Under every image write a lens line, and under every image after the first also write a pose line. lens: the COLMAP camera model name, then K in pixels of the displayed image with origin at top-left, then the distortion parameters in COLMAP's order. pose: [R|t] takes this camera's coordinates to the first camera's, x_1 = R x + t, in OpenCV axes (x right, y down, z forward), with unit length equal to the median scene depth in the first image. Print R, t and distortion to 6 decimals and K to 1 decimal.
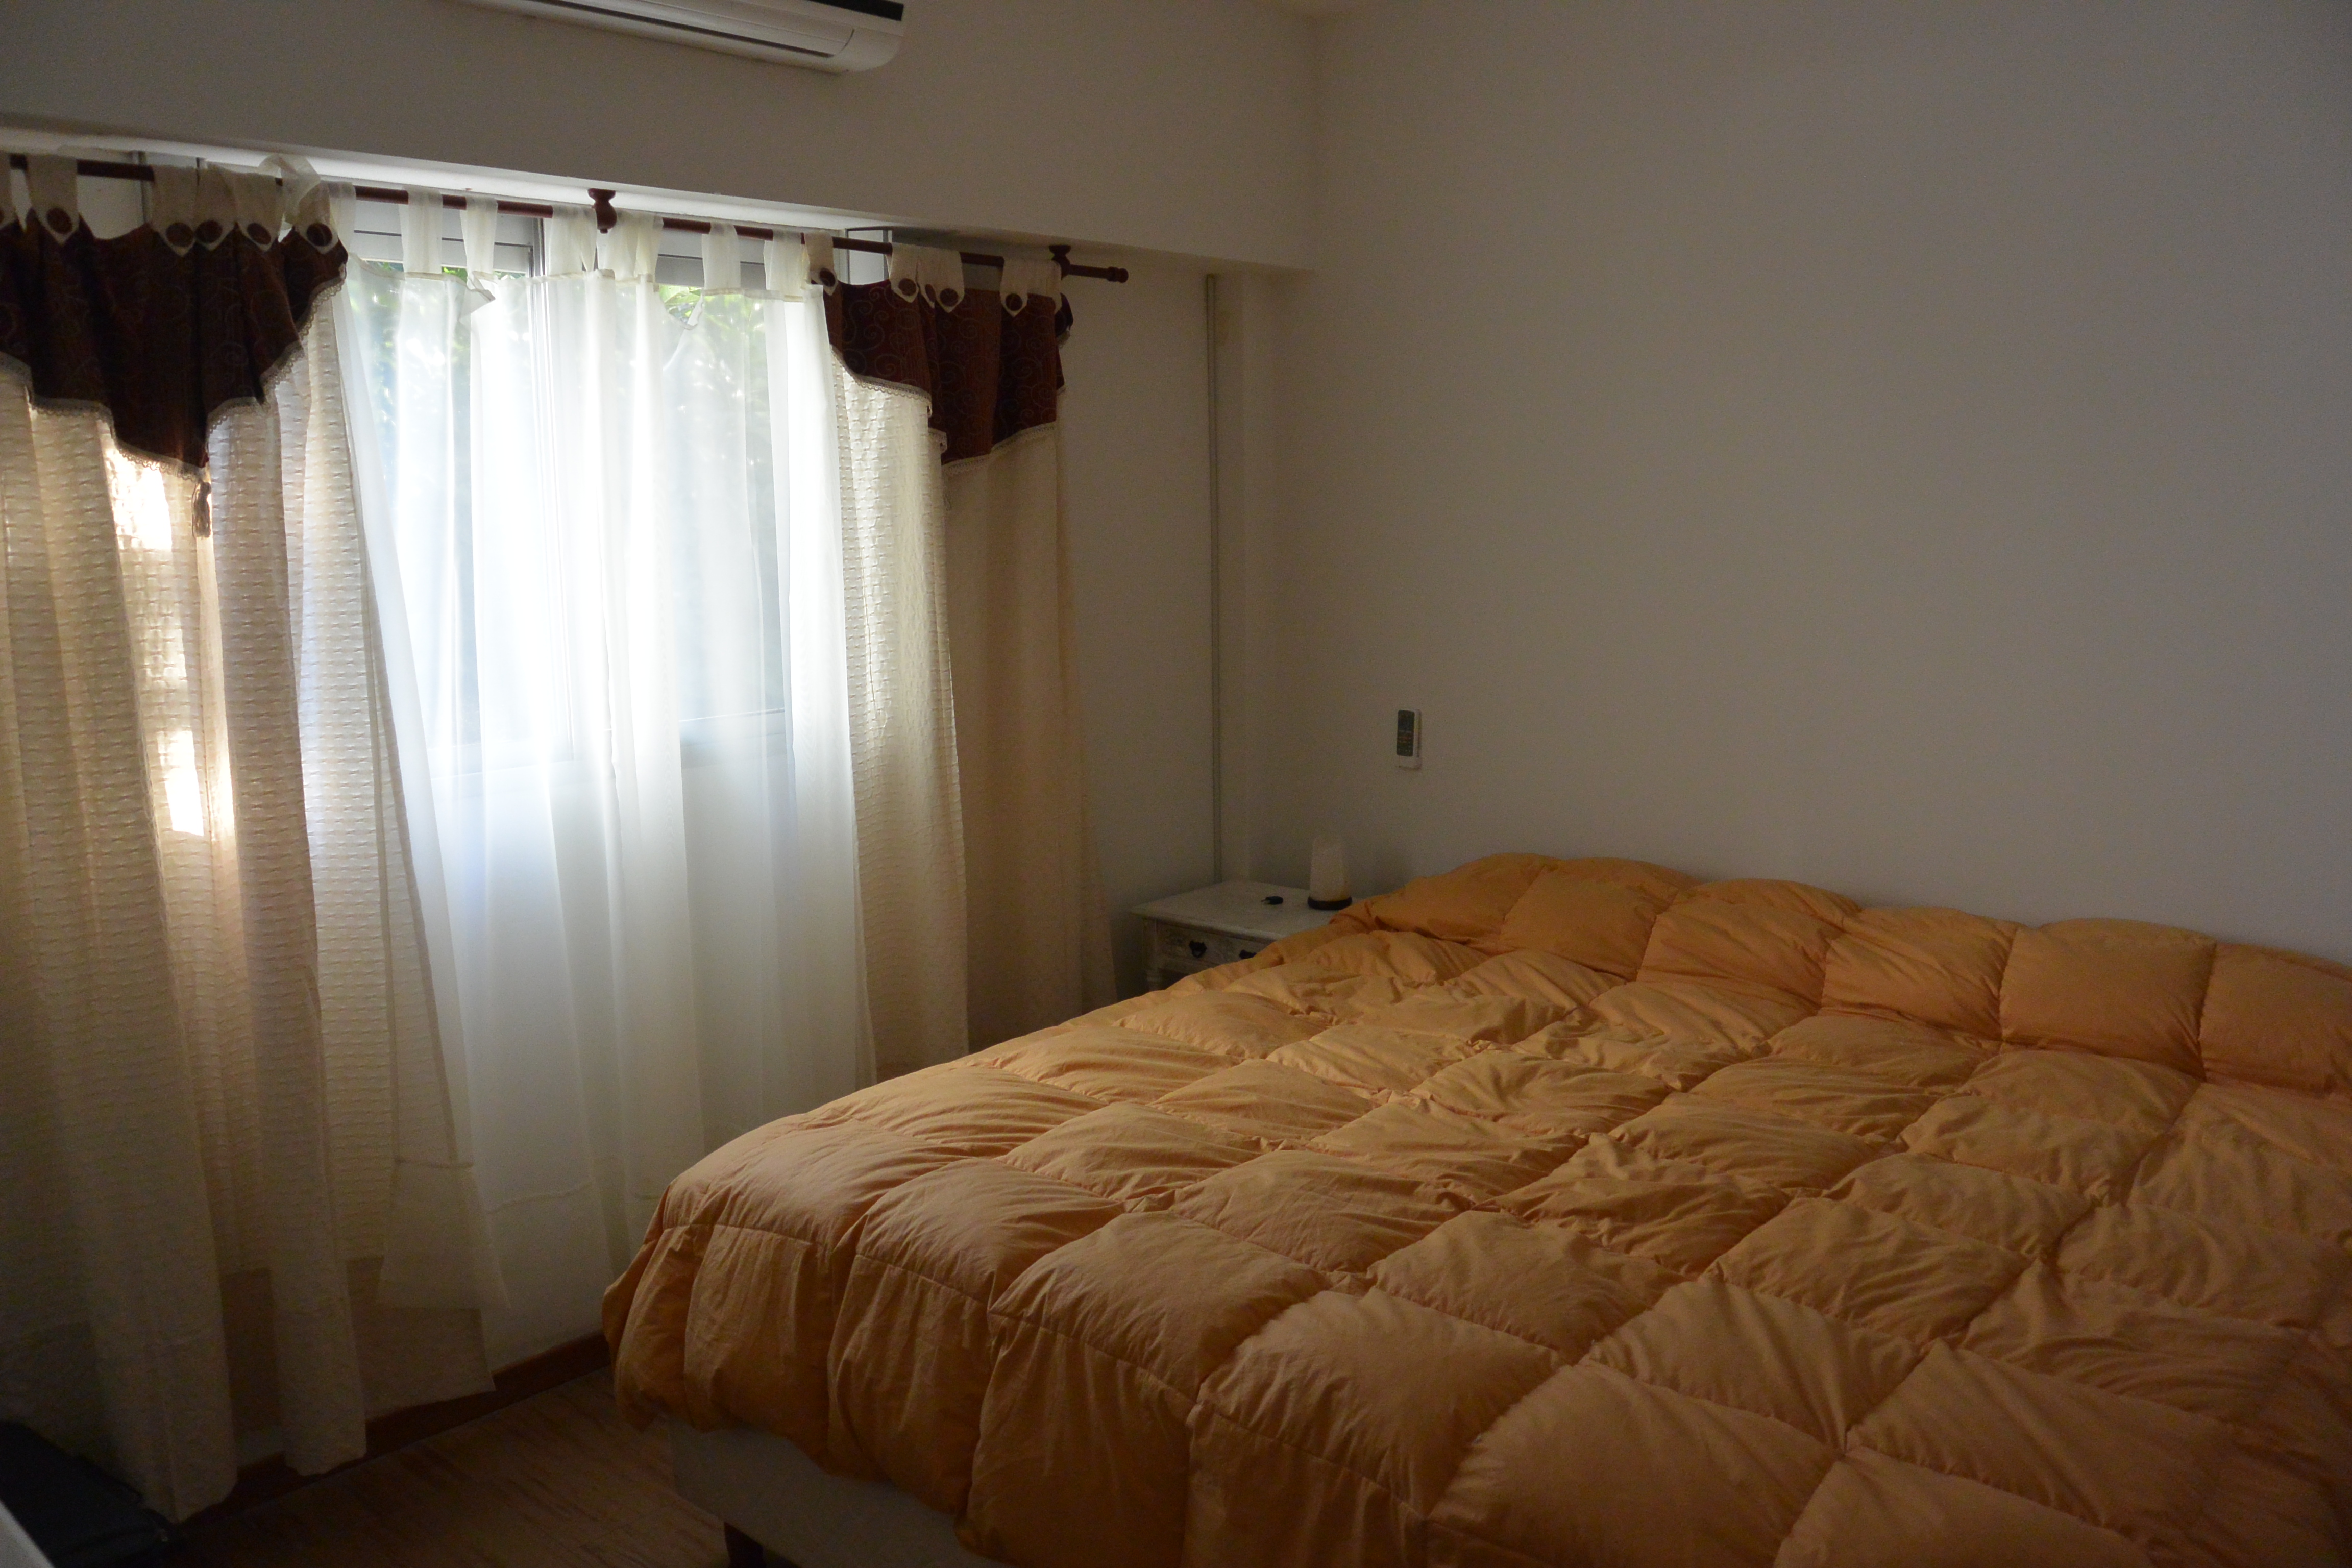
lens RADIAL K [[1808.5, 0, 1176.0], [0, 1808.5, 784.0], [0, 0, 1]] dist [-0.071045, 0.004464]
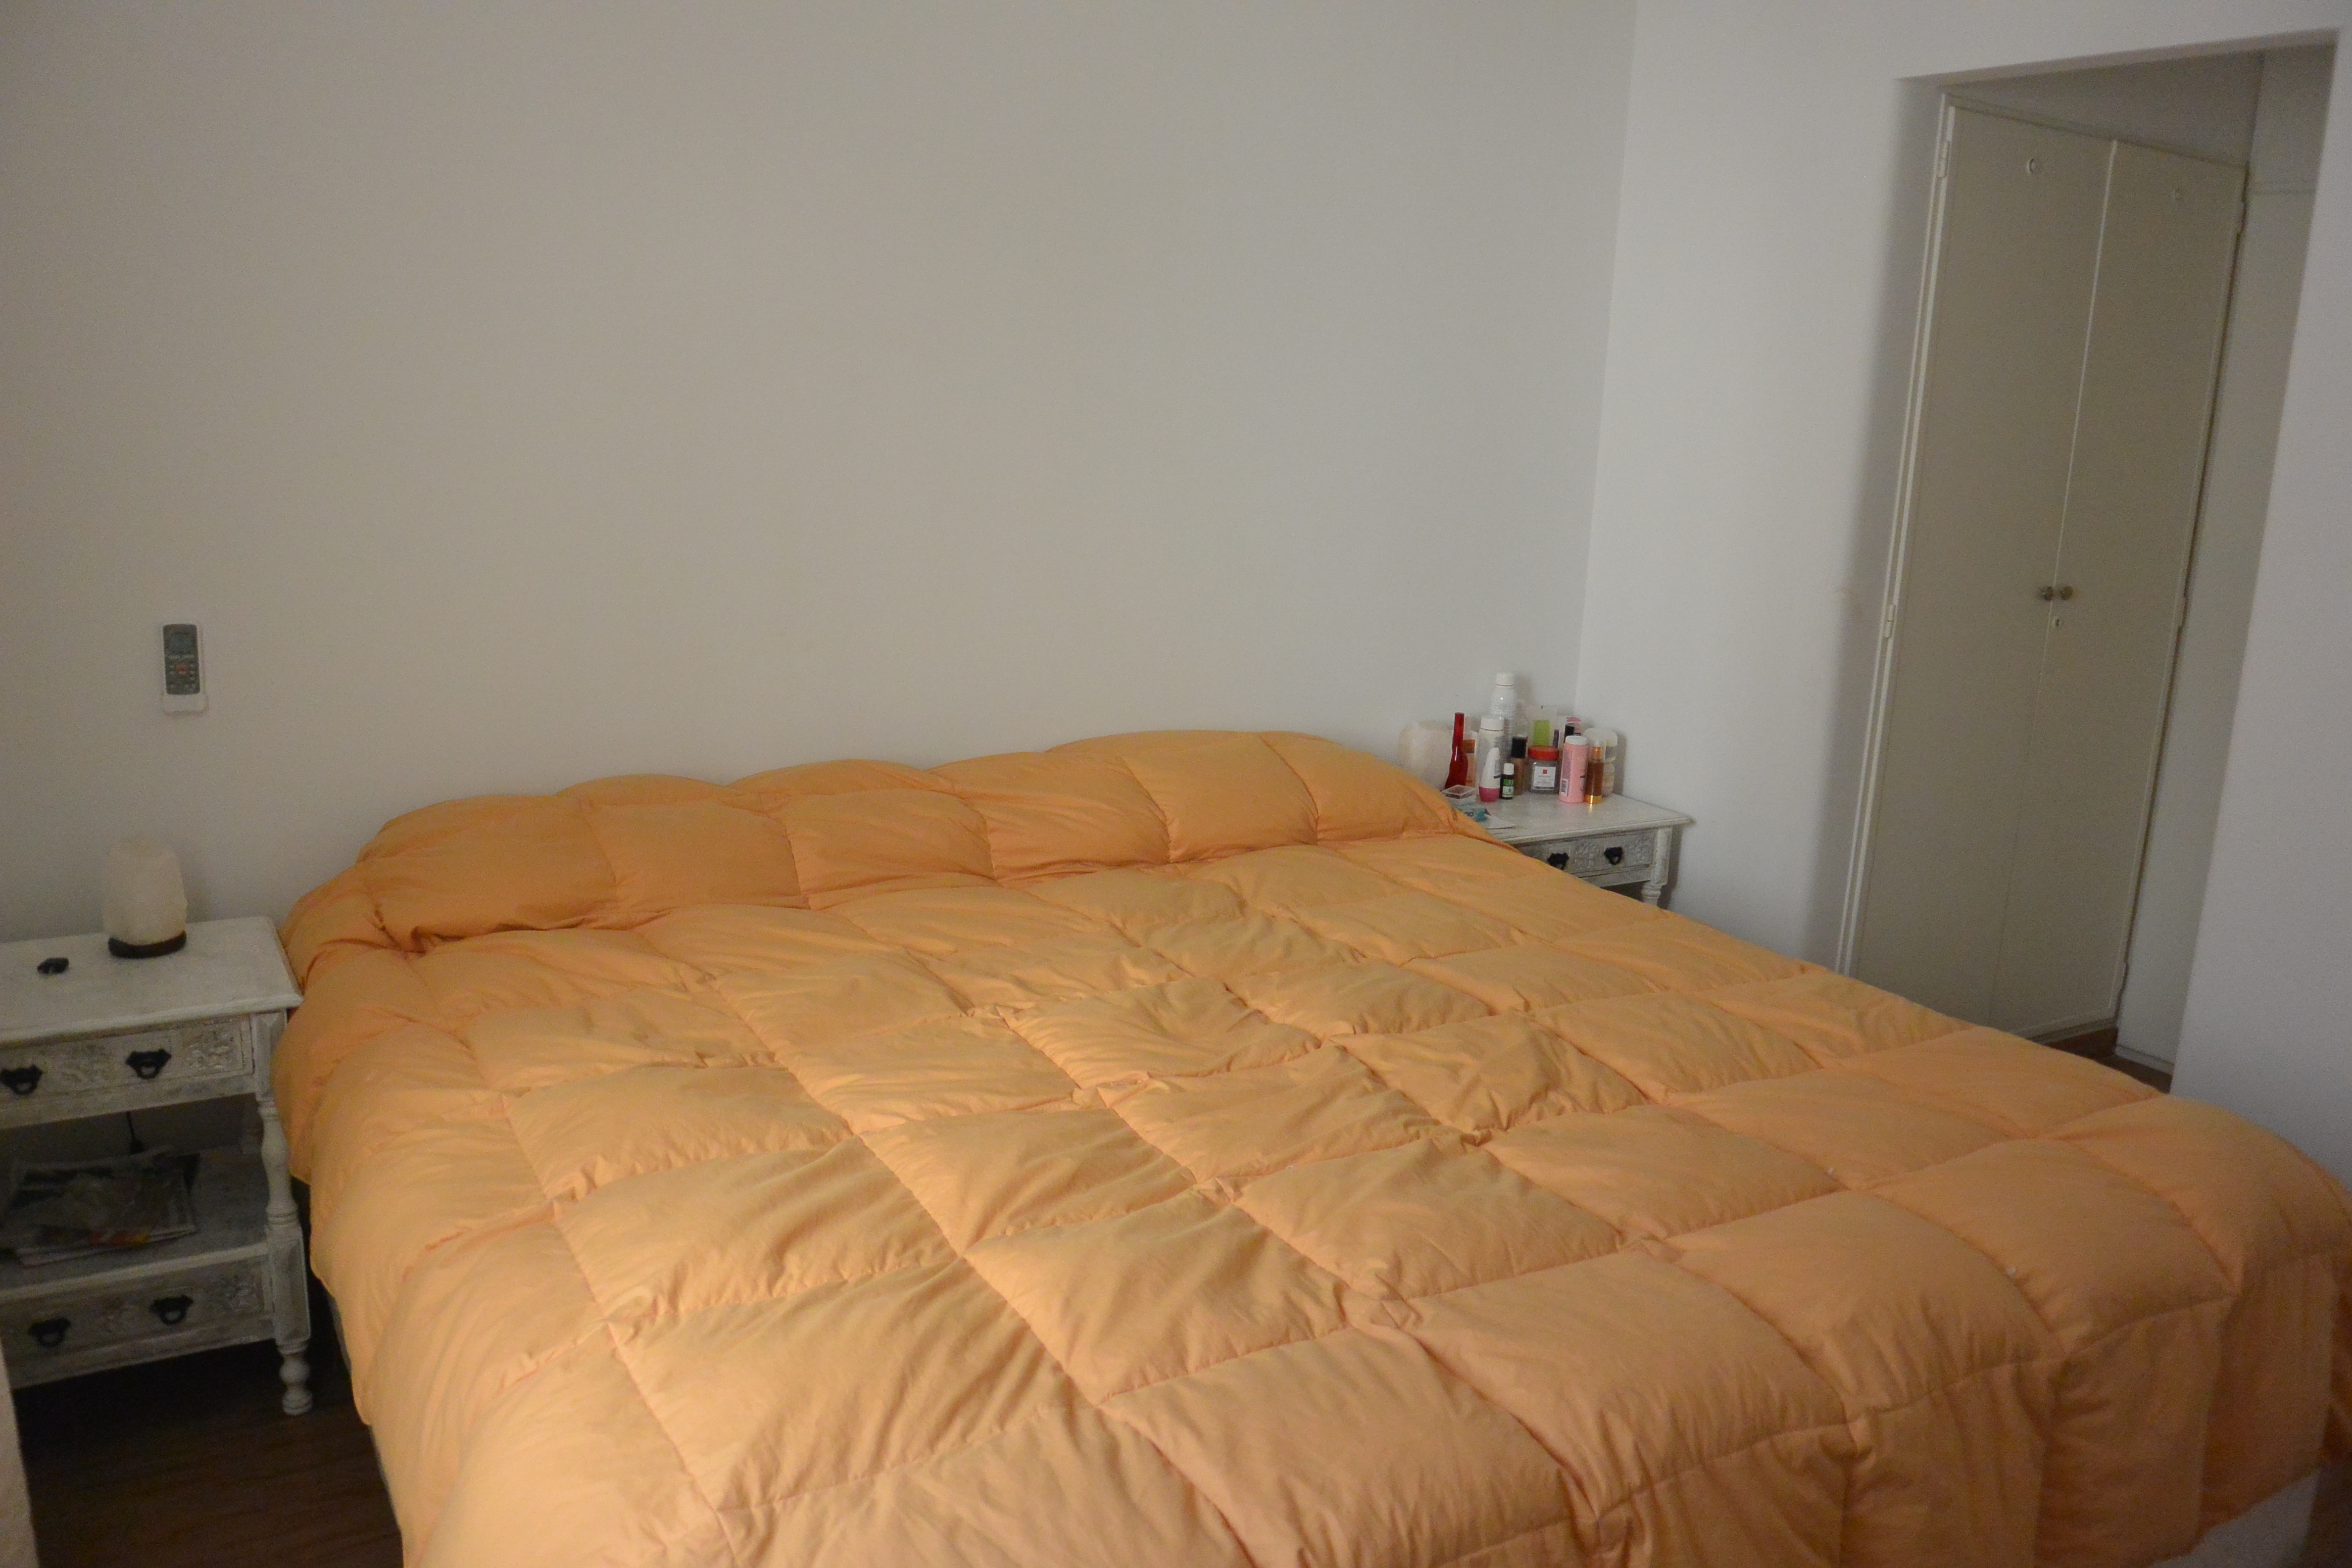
lens RADIAL K [[1808.5, 0, 1176.0], [0, 1808.5, 784.0], [0, 0, 1]] dist [-0.071045, 0.004464]
pose [[0.308319, -0.182284, 0.933655, -0.544693], [0.104458, 0.982022, 0.157232, -0.070374], [-0.945530, 0.049050, 0.321817, 0.700788]]
